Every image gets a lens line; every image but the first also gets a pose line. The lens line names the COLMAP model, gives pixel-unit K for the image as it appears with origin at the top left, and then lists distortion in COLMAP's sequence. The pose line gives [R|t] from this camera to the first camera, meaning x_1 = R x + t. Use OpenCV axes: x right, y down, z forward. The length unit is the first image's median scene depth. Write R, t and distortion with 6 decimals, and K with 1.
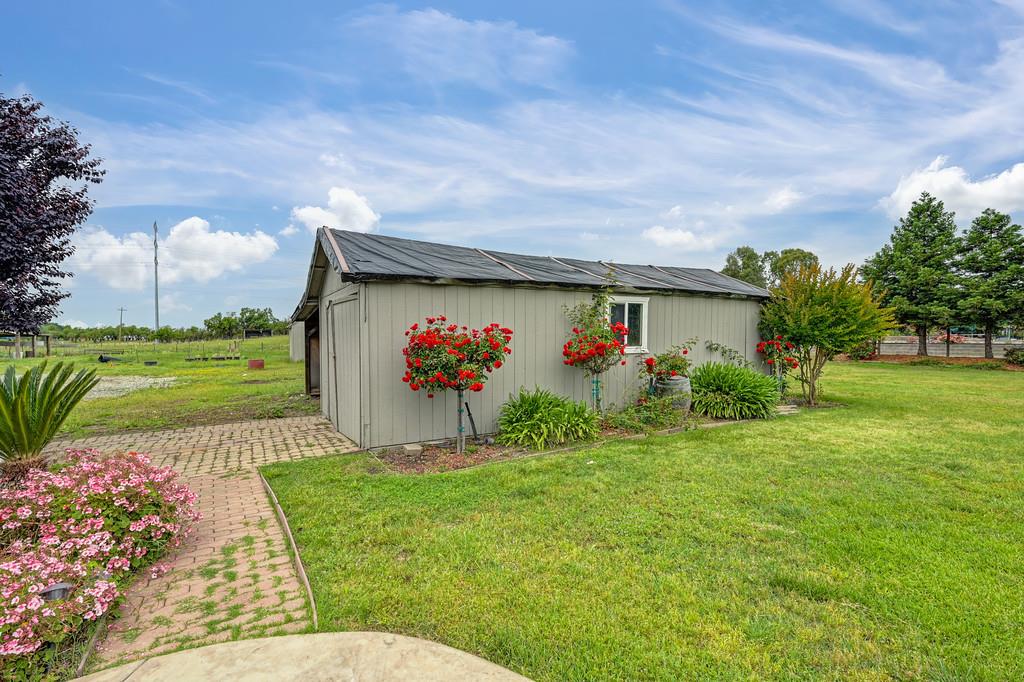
lens RADIAL K [[458.0, 0, 512.2], [0, 458.0, 342.5], [0, 0, 1]] dist [-0.002159, 0.000343]
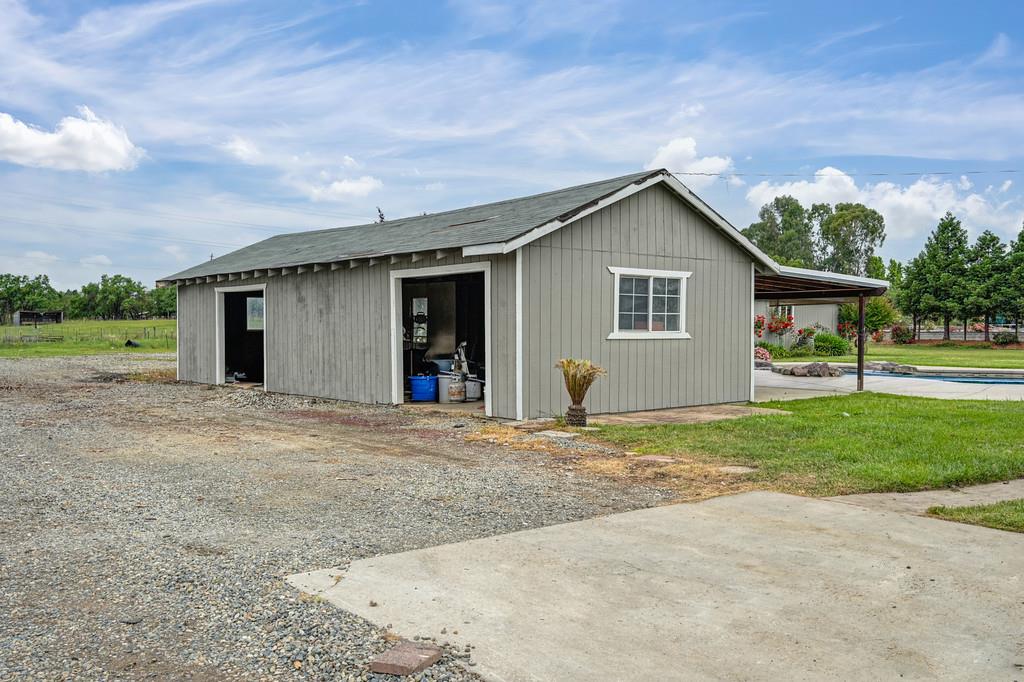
lens RADIAL K [[860.5, 0, 510.5], [0, 860.5, 341.9], [0, 0, 1]] dist [0.016542, 0.005164]
pose [[0.984474, 0.003639, 0.175493, -0.682099], [-0.003986, 0.999991, 0.001627, 0.033216], [-0.175486, -0.002301, 0.984479, -1.095166]]
